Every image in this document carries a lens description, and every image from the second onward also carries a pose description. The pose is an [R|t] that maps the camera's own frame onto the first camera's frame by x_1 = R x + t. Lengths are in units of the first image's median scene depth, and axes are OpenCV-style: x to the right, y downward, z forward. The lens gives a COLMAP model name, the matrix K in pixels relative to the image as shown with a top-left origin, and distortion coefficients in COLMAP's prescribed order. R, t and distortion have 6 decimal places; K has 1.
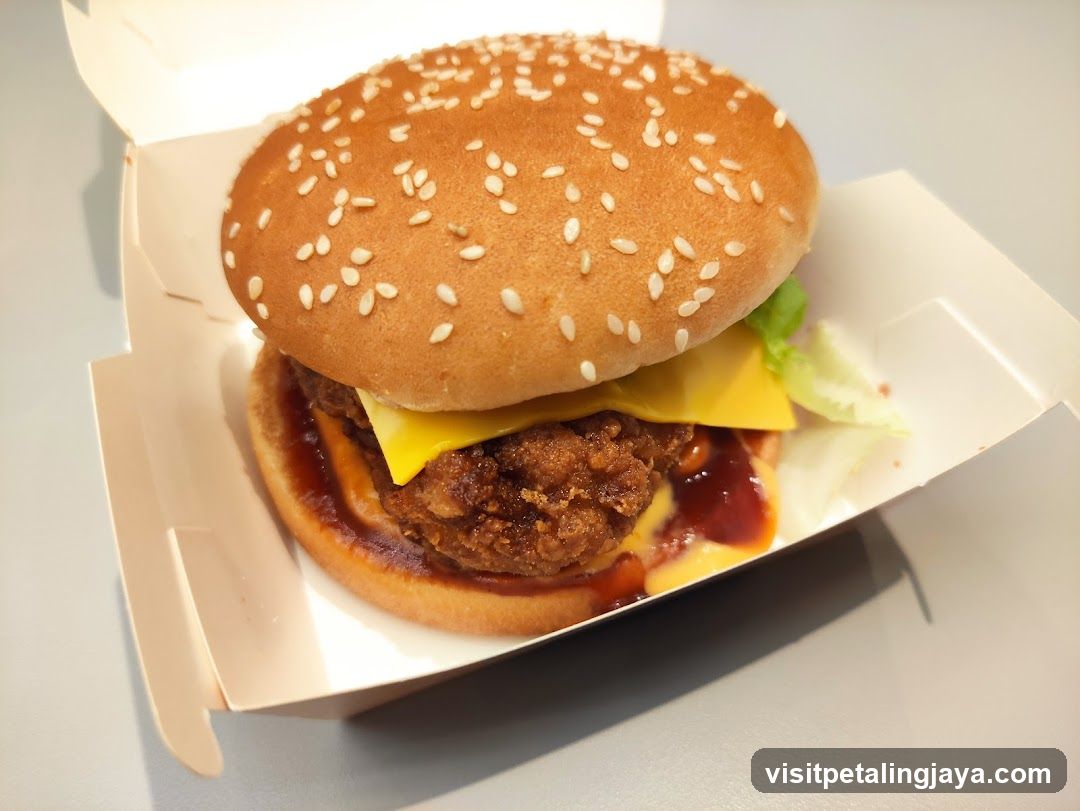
lens RADIAL K [[788.3, 0, 540.0], [0, 788.3, 405.5], [0, 0, 1]] dist [0.001760, -0.044607]
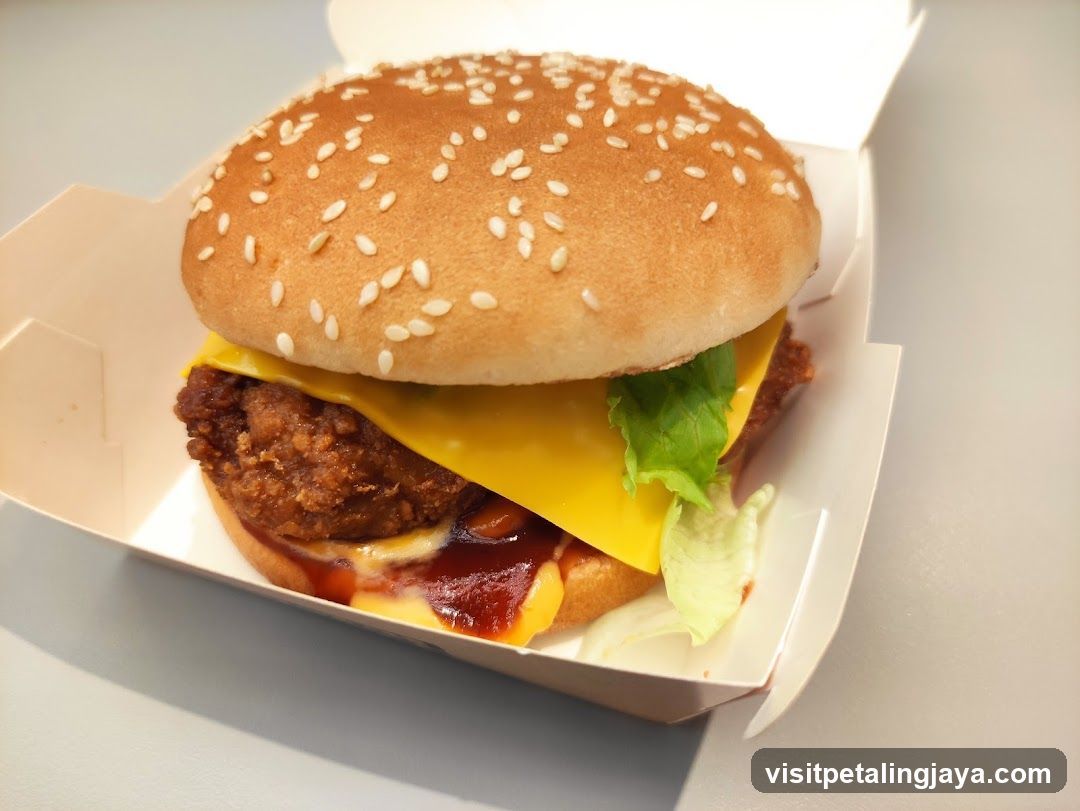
lens RADIAL K [[788.3, 0, 540.0], [0, 788.3, 405.5], [0, 0, 1]] dist [0.001760, -0.044607]
pose [[0.768160, 0.451137, -0.454319, 0.775149], [-0.470796, 0.878900, 0.076724, -0.197886], [0.433914, 0.154955, 0.887529, 0.257975]]
